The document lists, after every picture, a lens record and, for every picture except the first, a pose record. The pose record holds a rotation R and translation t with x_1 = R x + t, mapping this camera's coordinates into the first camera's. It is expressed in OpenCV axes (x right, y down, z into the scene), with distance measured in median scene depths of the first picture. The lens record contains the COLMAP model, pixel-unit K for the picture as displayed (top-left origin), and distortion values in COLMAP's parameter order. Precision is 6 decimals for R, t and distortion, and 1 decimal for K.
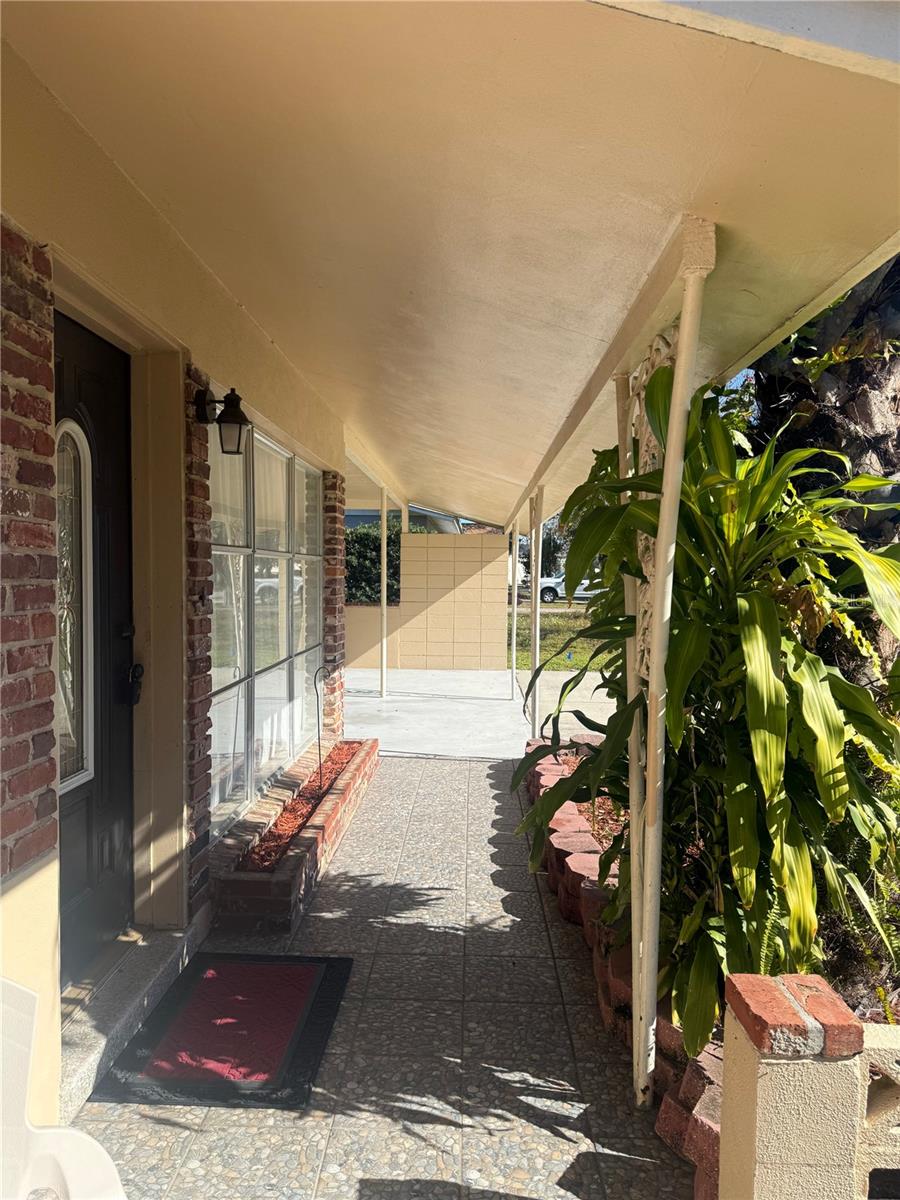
lens RADIAL K [[845.3, 0, 449.3], [0, 845.3, 602.1], [0, 0, 1]] dist [0.035028, -0.028682]
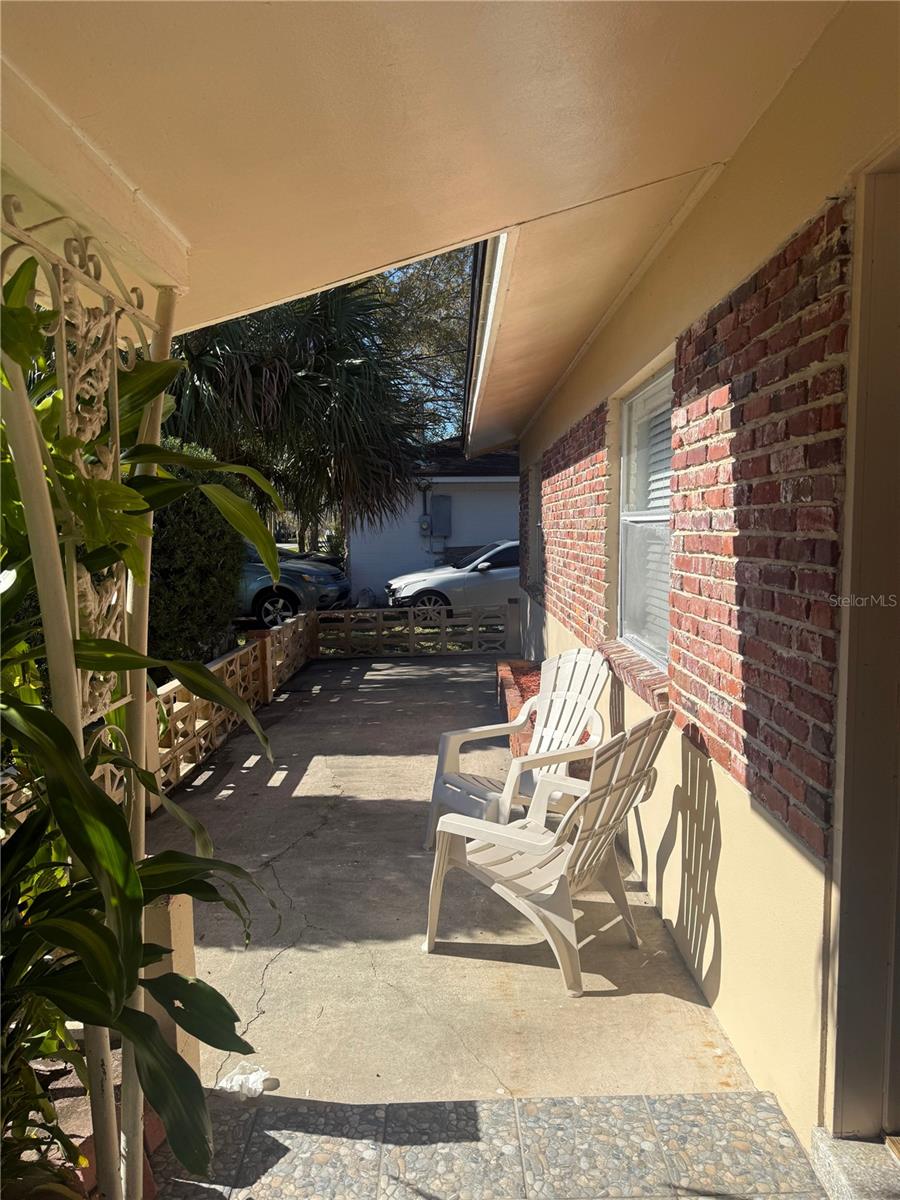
lens RADIAL K [[845.3, 0, 451.6], [0, 845.3, 600.1], [0, 0, 1]] dist [0.035028, -0.028682]
pose [[-0.999779, 0.003800, -0.020693, -0.051285], [0.001187, 0.992175, 0.124852, -0.106671], [0.021005, 0.124800, -0.991960, 1.939390]]
